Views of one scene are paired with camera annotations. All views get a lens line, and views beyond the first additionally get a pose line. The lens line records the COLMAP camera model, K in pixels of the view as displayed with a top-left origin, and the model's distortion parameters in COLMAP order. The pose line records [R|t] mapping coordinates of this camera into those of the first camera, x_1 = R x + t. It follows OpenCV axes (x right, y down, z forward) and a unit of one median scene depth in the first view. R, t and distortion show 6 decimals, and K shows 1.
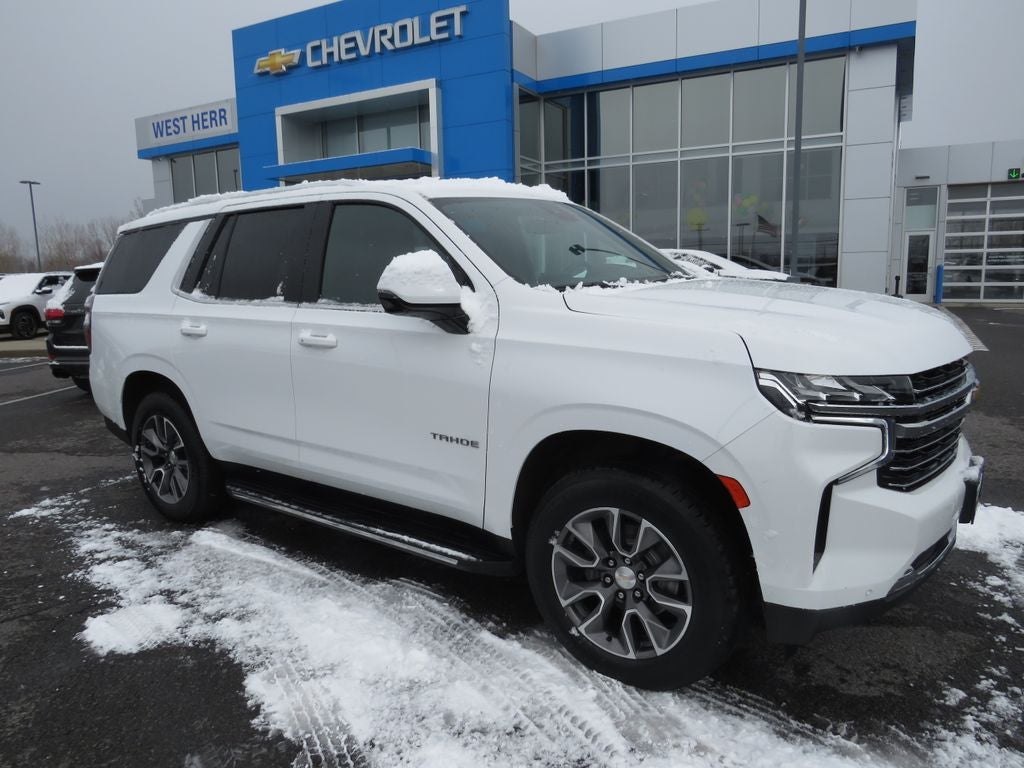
lens RADIAL K [[742.4, 0, 498.7], [0, 742.4, 421.2], [0, 0, 1]] dist [-0.028393, 0.004405]
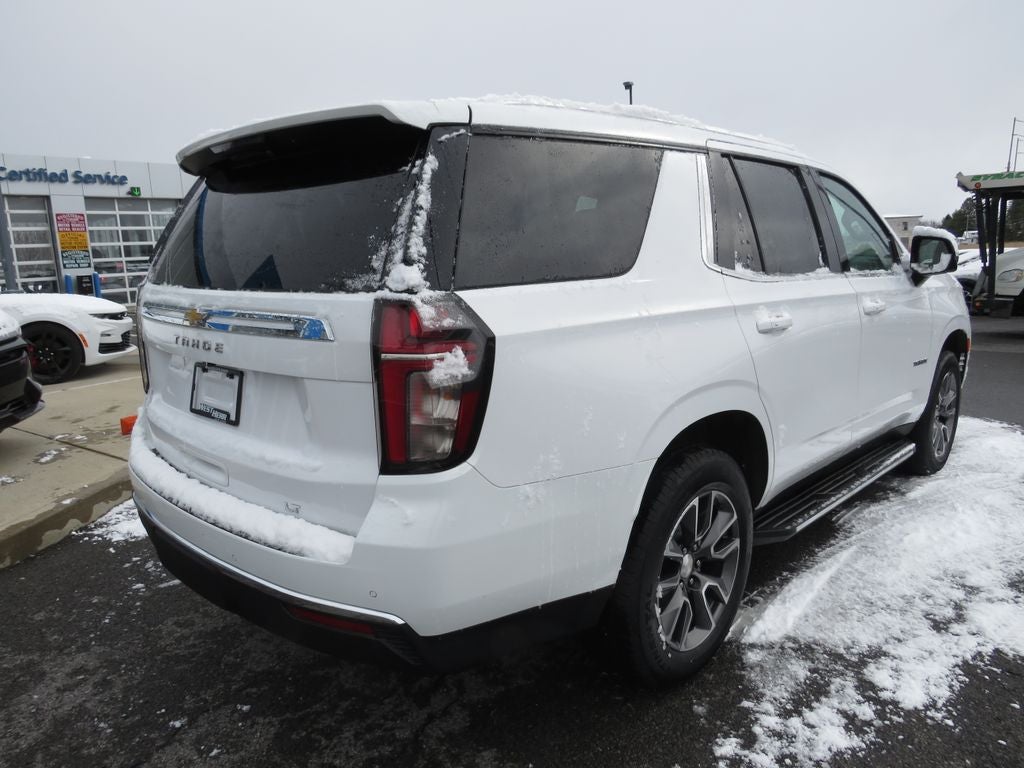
lens RADIAL K [[754.4, 0, 512.1], [0, 754.4, 387.4], [0, 0, 1]] dist [-0.022302, 0.004178]
pose [[0.097498, -0.158144, 0.982591, -1.273143], [0.234978, 0.963040, 0.131681, -0.243091], [-0.967098, 0.218048, 0.131055, 1.297744]]
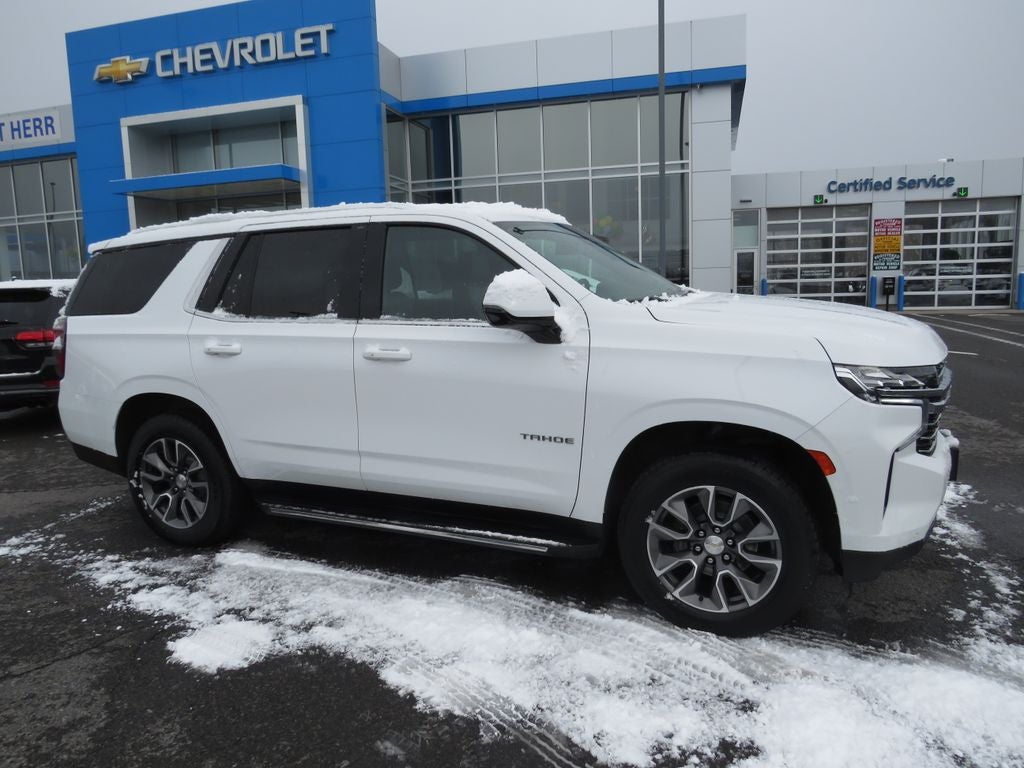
lens RADIAL K [[746.6, 0, 498.3], [0, 746.6, 425.6], [0, 0, 1]] dist [-0.028645, 0.000968]
pose [[0.973869, -0.049305, 0.221694, -0.312662], [0.053201, 0.998516, -0.011633, 0.012313], [-0.220792, 0.023123, 0.975047, -0.065284]]
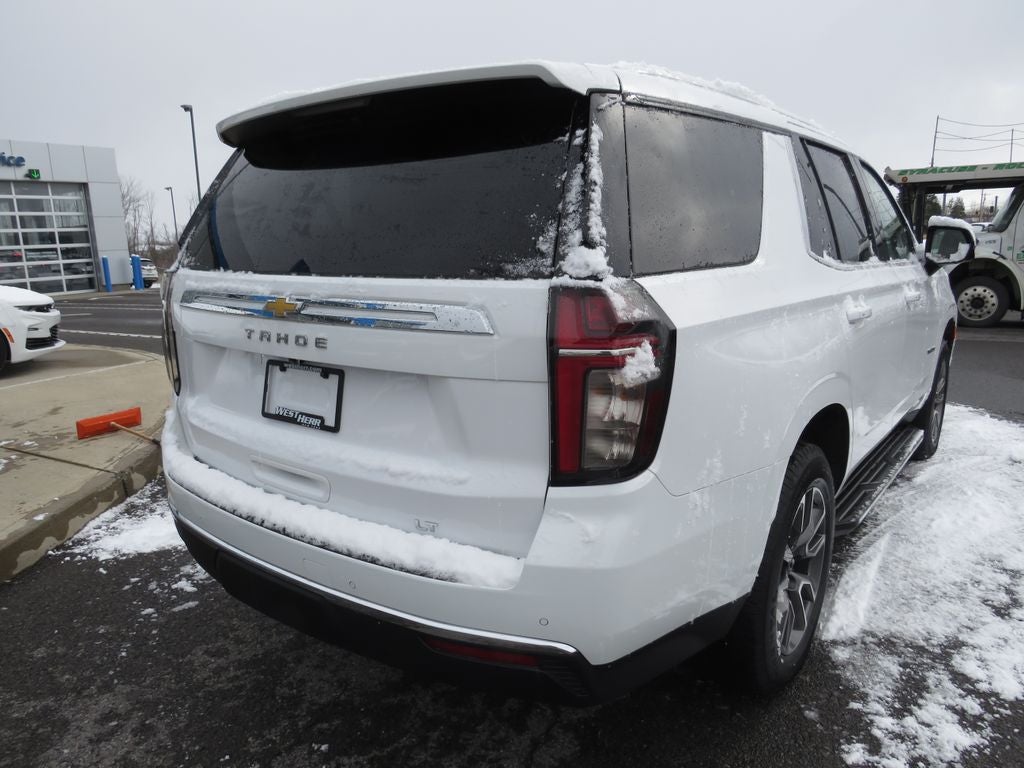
lens RADIAL K [[750.8, 0, 510.8], [0, 750.8, 385.8], [0, 0, 1]] dist [-0.022394, 0.006415]
pose [[-0.020894, -0.169628, 0.985287, -1.219827], [0.232151, 0.957743, 0.169809, -0.278884], [-0.972455, 0.232283, 0.019368, 1.464540]]
